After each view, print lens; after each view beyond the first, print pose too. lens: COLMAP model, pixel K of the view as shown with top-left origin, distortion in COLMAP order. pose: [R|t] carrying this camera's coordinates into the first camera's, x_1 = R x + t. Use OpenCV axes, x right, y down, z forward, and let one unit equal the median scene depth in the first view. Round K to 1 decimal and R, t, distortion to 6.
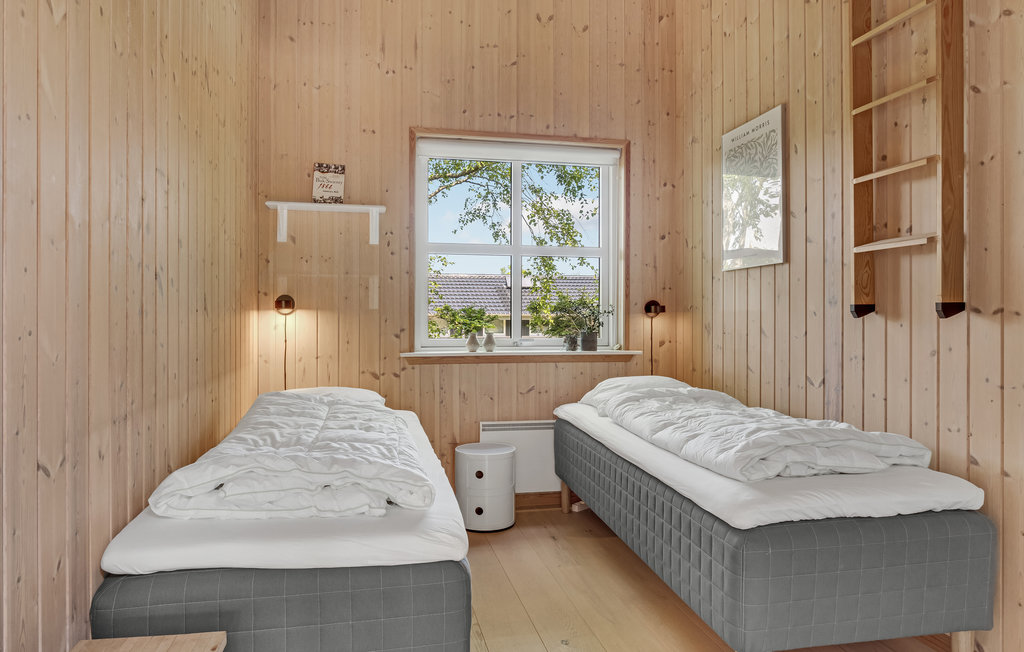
lens RADIAL K [[669.3, 0, 512.0], [0, 669.3, 326.0], [0, 0, 1]] dist [-0.007339, 0.000075]
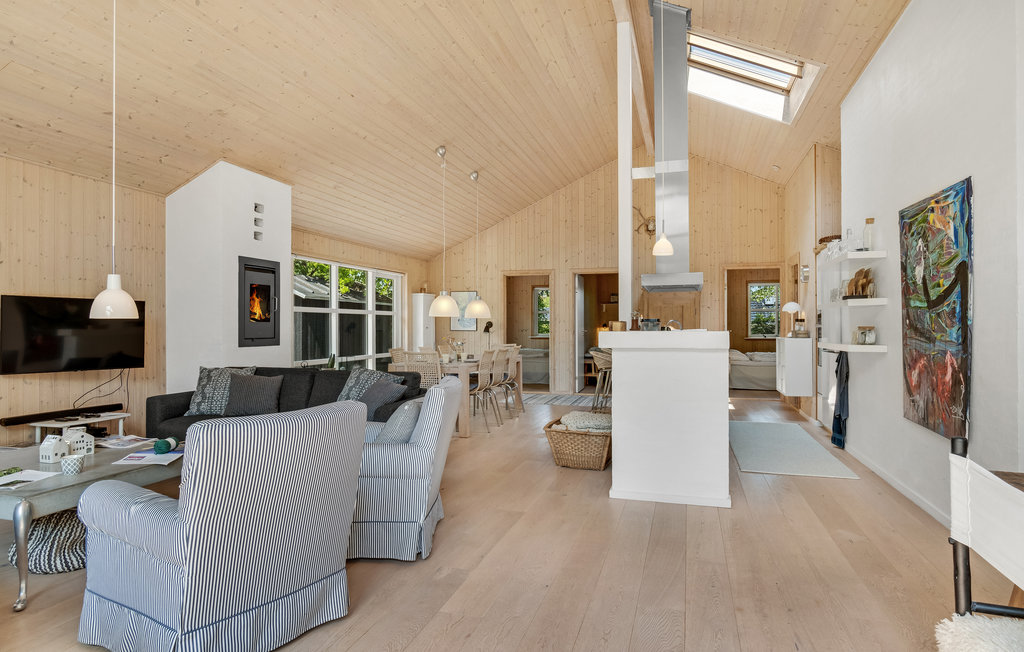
lens RADIAL K [[579.2, 0, 512.0], [0, 579.2, 326.0], [0, 0, 1]] dist [-0.013093, -0.000201]
pose [[0.881415, -0.004436, -0.472321, 0.922419], [0.005380, 0.999985, 0.000649, -0.038694], [0.472311, -0.003113, 0.881426, -2.648989]]
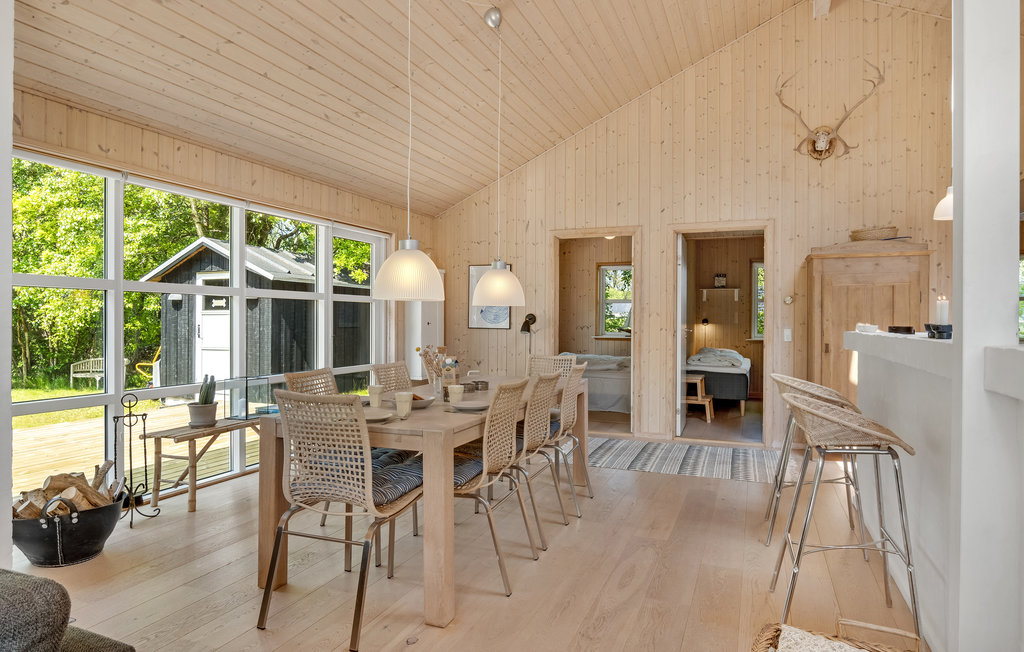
lens RADIAL K [[626.7, 0, 512.0], [0, 626.7, 326.0], [0, 0, 1]] dist [-0.000853, -0.000174]
pose [[0.836396, 0.006716, -0.548084, 0.472621], [-0.000972, 0.999942, 0.010770, -0.043428], [0.548124, -0.008475, 0.836354, -1.813343]]
